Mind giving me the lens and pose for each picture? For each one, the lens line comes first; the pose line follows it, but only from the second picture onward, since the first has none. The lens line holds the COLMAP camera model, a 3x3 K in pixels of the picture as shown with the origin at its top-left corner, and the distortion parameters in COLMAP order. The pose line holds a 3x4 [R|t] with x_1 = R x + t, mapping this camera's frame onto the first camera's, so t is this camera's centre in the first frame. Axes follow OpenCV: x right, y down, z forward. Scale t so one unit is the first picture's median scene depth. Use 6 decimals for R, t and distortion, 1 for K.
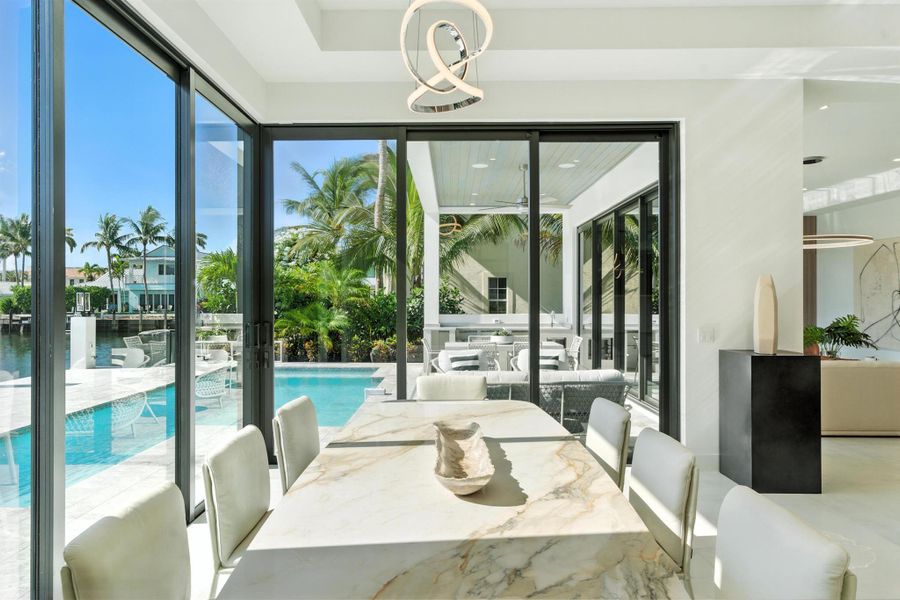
lens RADIAL K [[568.4, 0, 447.8], [0, 568.4, 299.6], [0, 0, 1]] dist [0.000393, -0.000064]
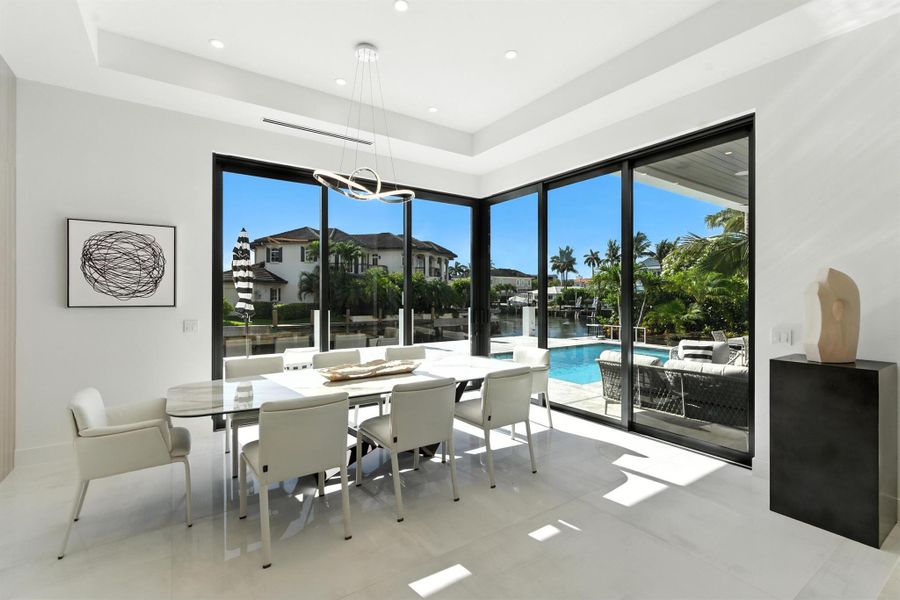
lens RADIAL K [[410.3, 0, 451.3], [0, 410.3, 293.2], [0, 0, 1]] dist [0.000365, 0.001172]
pose [[0.583765, -0.007785, -0.811885, 0.218775], [0.000884, 0.999960, -0.008954, -0.000300], [0.811922, 0.004509, 0.583748, 0.055983]]
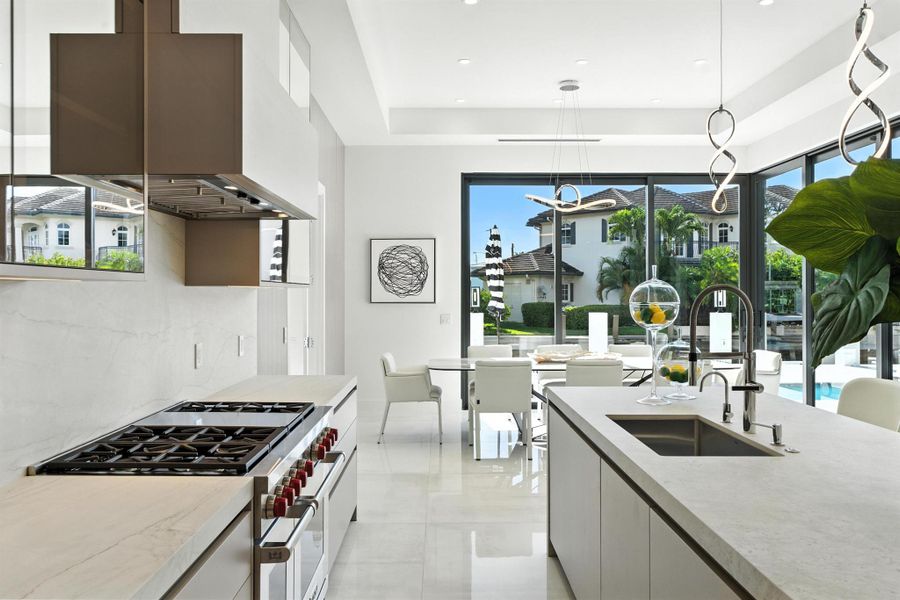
lens RADIAL K [[721.5, 0, 449.6], [0, 721.5, 298.5], [0, 0, 1]] dist [-0.007539, -0.000448]
pose [[0.034779, 0.003532, -0.999389, 0.383409], [0.000315, 0.999994, 0.003545, -0.000043], [0.999395, -0.000438, 0.034778, 0.057023]]
